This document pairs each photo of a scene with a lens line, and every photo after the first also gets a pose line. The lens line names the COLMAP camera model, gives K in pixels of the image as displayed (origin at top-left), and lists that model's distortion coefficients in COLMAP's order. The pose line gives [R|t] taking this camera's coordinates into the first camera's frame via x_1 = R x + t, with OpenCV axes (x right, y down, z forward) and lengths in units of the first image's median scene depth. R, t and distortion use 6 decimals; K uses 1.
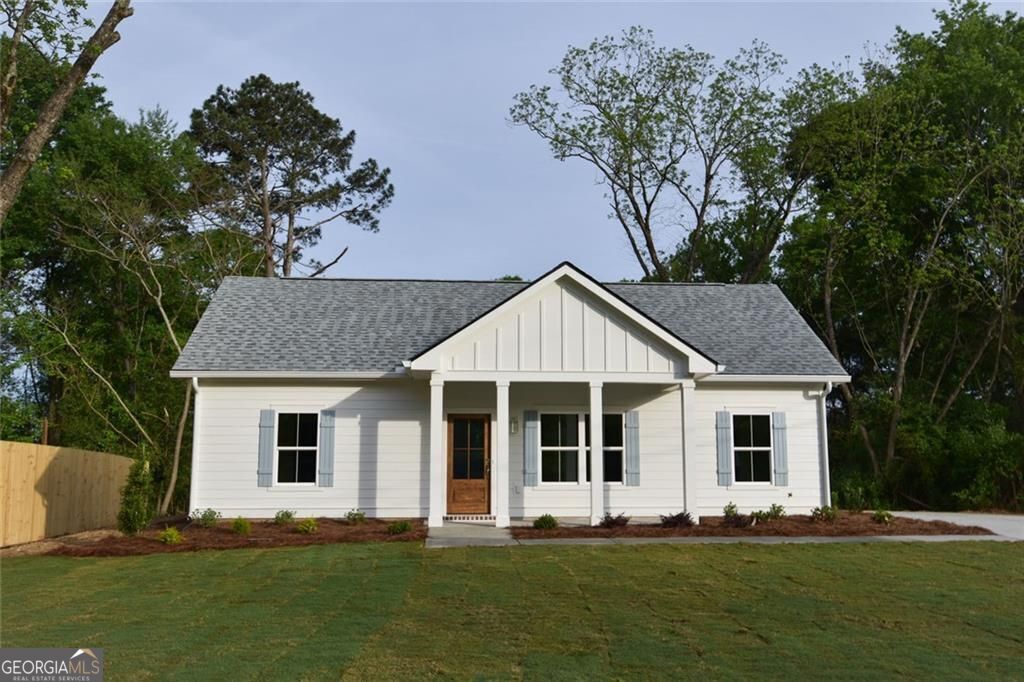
lens RADIAL K [[954.7, 0, 514.4], [0, 954.7, 343.6], [0, 0, 1]] dist [0.019111, -0.001189]
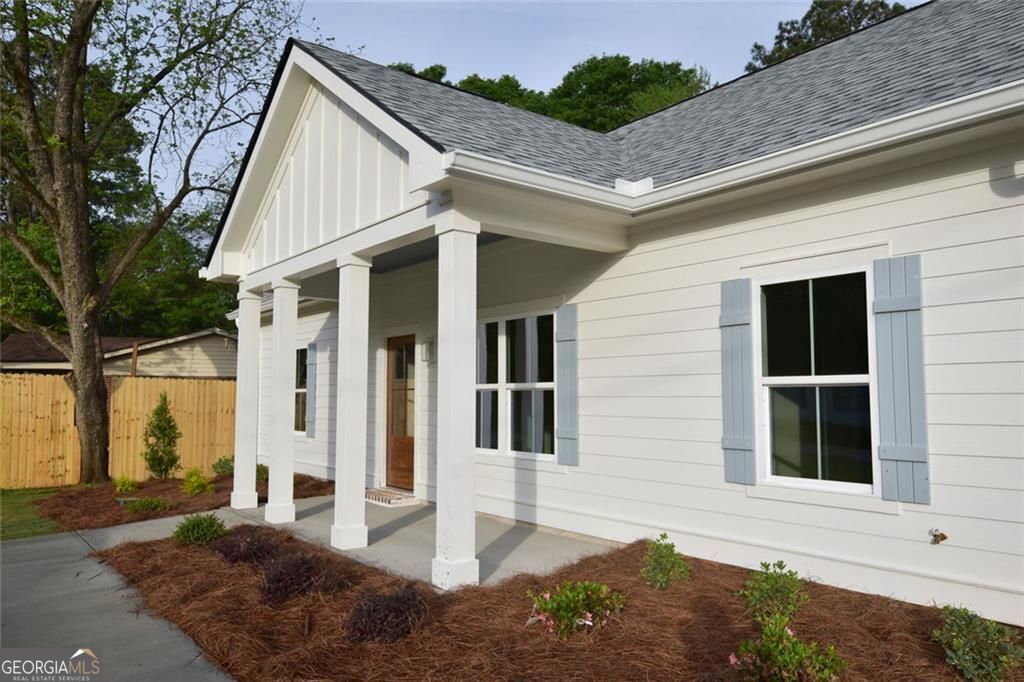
lens RADIAL K [[731.0, 0, 512.0], [0, 731.0, 341.0], [0, 0, 1]] dist [0.004188, 0.001579]
pose [[0.553038, -0.063390, -0.830741, 0.391985], [0.112625, 0.993637, -0.000843, 0.082722], [0.825508, -0.093097, 0.556659, 0.754119]]
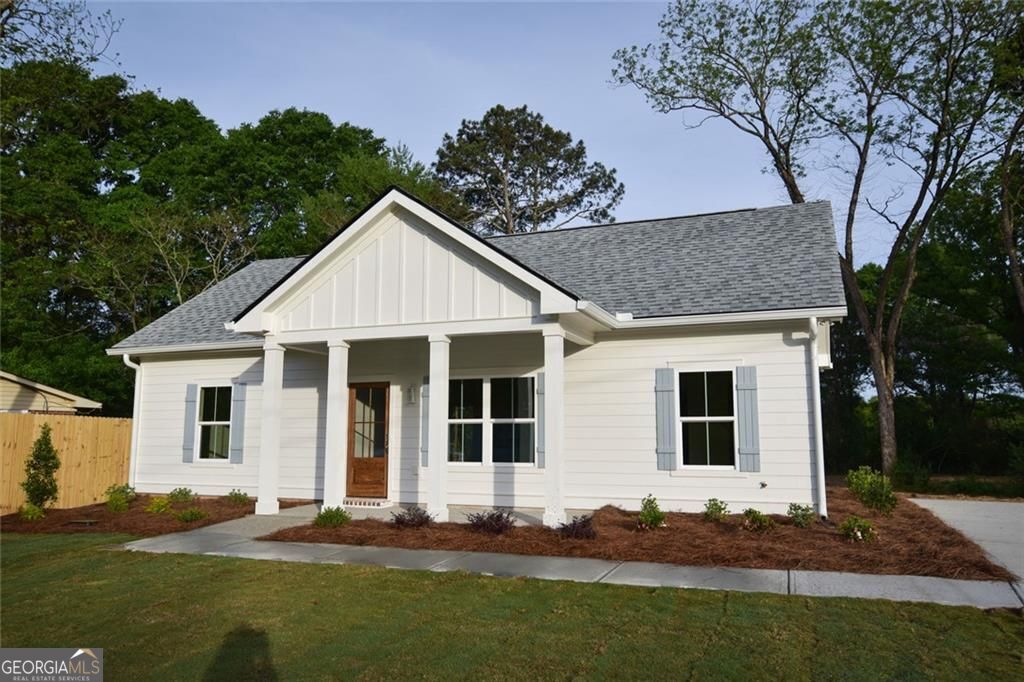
lens RADIAL K [[751.6, 0, 512.0], [0, 751.6, 341.0], [0, 0, 1]] dist [-0.003096, -0.001360]
pose [[0.899000, -0.054440, -0.434553, 0.355561], [0.056786, 0.998357, -0.007592, 0.046669], [0.434252, -0.017851, 0.900614, 0.421812]]
